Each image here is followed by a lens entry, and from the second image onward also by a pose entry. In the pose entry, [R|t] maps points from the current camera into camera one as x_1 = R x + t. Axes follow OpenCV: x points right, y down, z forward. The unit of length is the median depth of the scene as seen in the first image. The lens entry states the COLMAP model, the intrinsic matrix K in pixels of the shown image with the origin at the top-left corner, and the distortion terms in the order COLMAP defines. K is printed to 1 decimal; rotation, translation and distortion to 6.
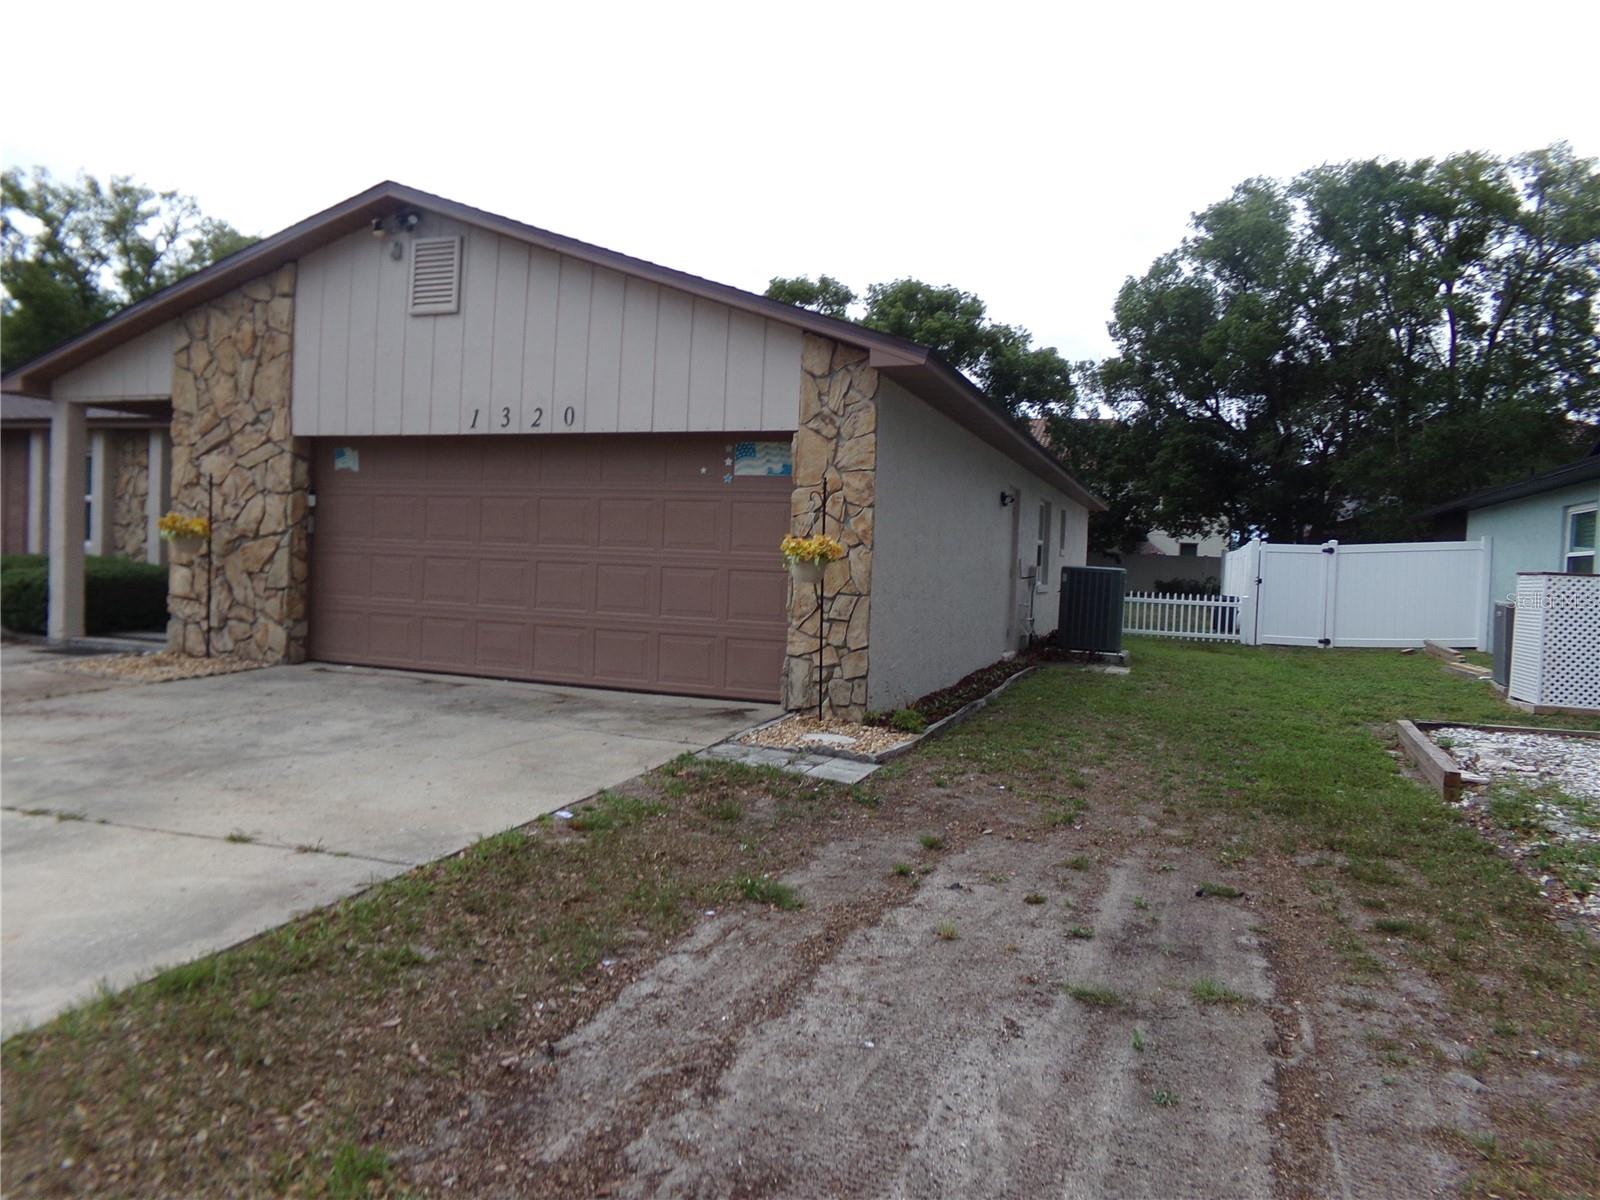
lens RADIAL K [[1090.5, 0, 807.2], [0, 1090.5, 592.6], [0, 0, 1]] dist [-0.034235, 0.050118]
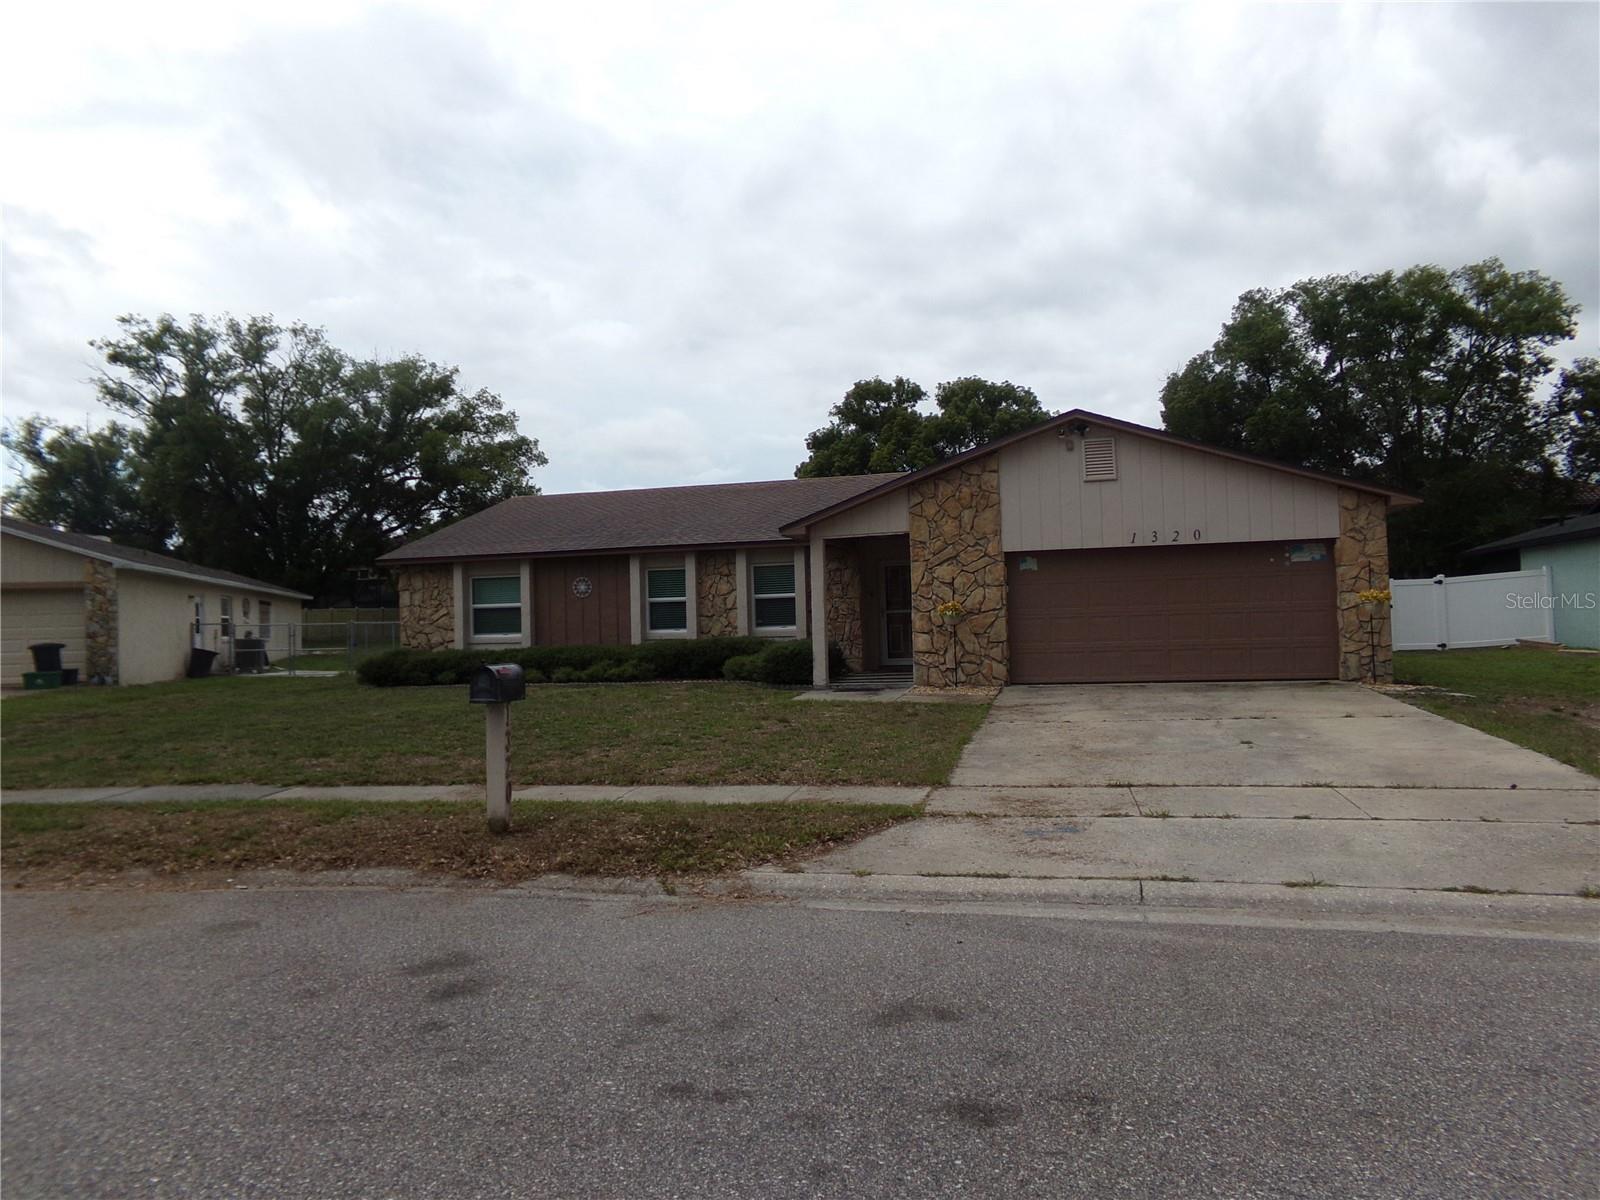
lens RADIAL K [[1090.5, 0, 800.0], [0, 1090.5, 610.5], [0, 0, 1]] dist [-0.034235, 0.050118]
pose [[0.993393, -0.062865, 0.096015, -0.956790], [0.066641, 0.997104, -0.036636, -0.010850], [-0.093434, 0.042793, 0.994705, -0.674722]]
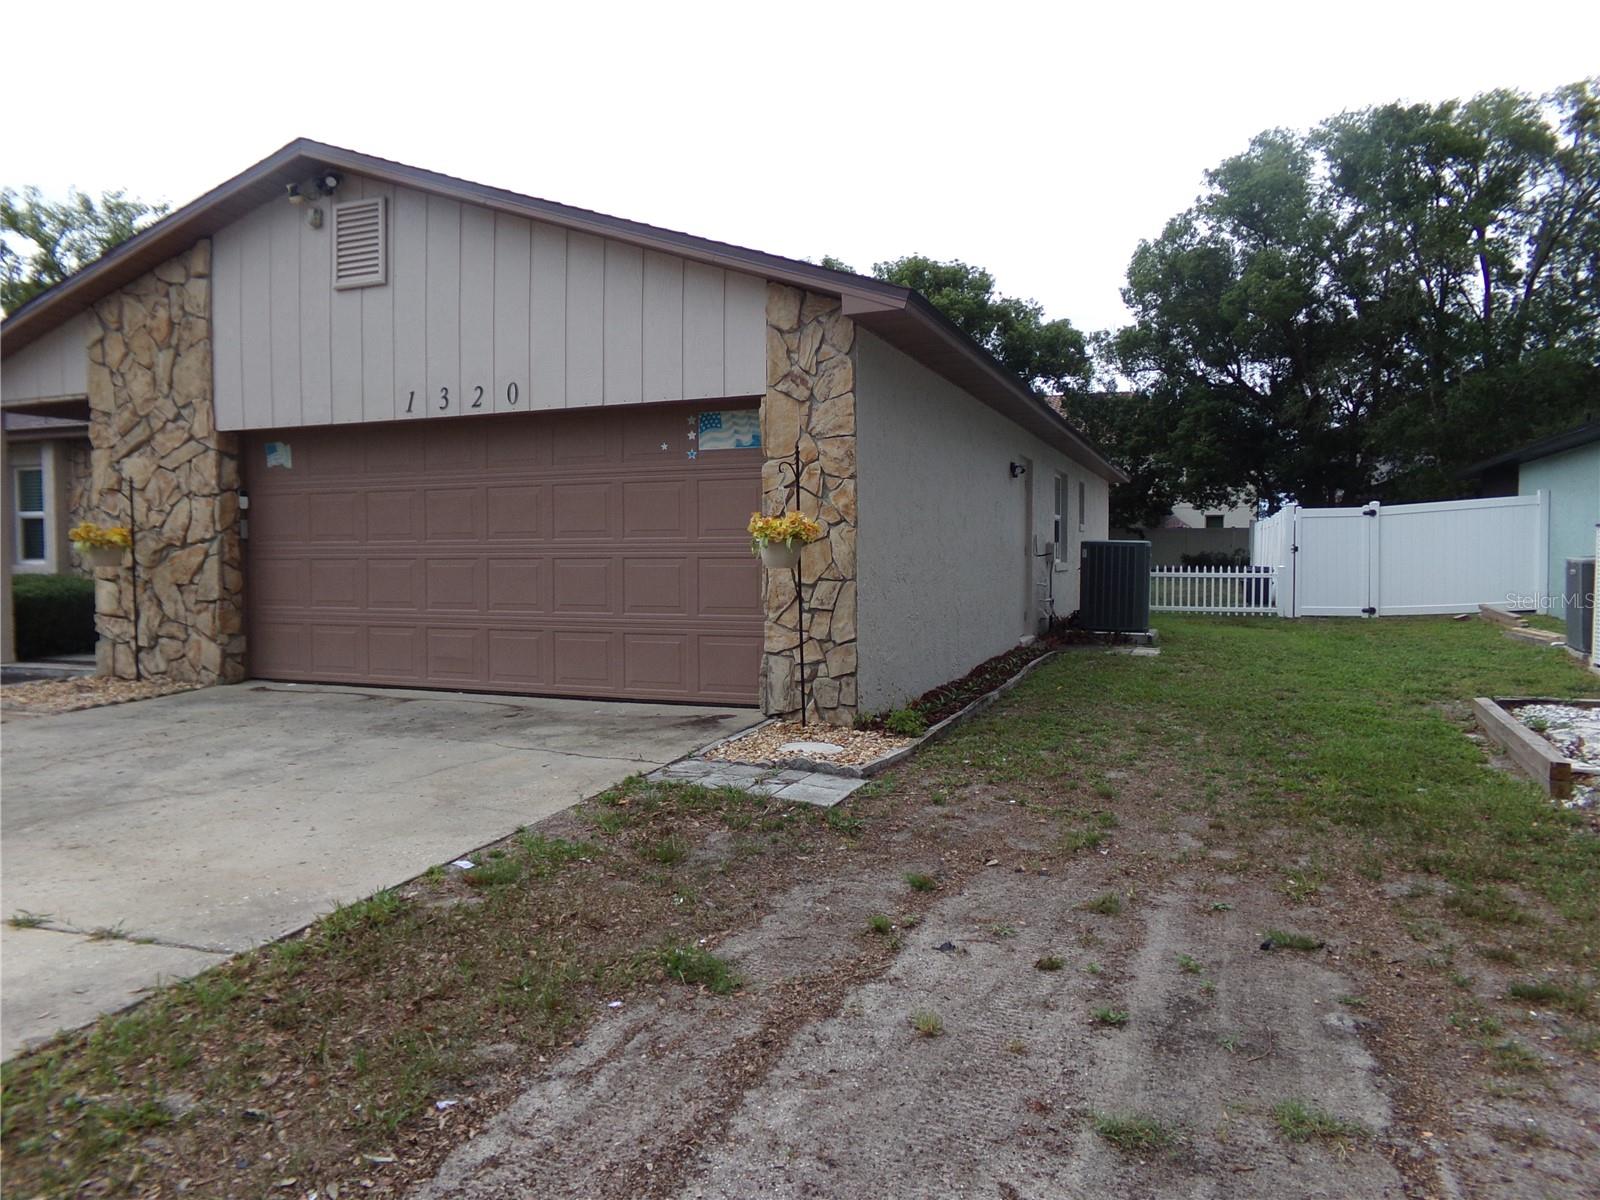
lens RADIAL K [[1090.5, 0, 802.5], [0, 1090.5, 594.2], [0, 0, 1]] dist [-0.034235, 0.050118]
pose [[0.998754, -0.042393, -0.026323, 0.030832], [0.042641, 0.999051, 0.008923, 0.003570], [0.025919, -0.010034, 0.999614, 0.107470]]
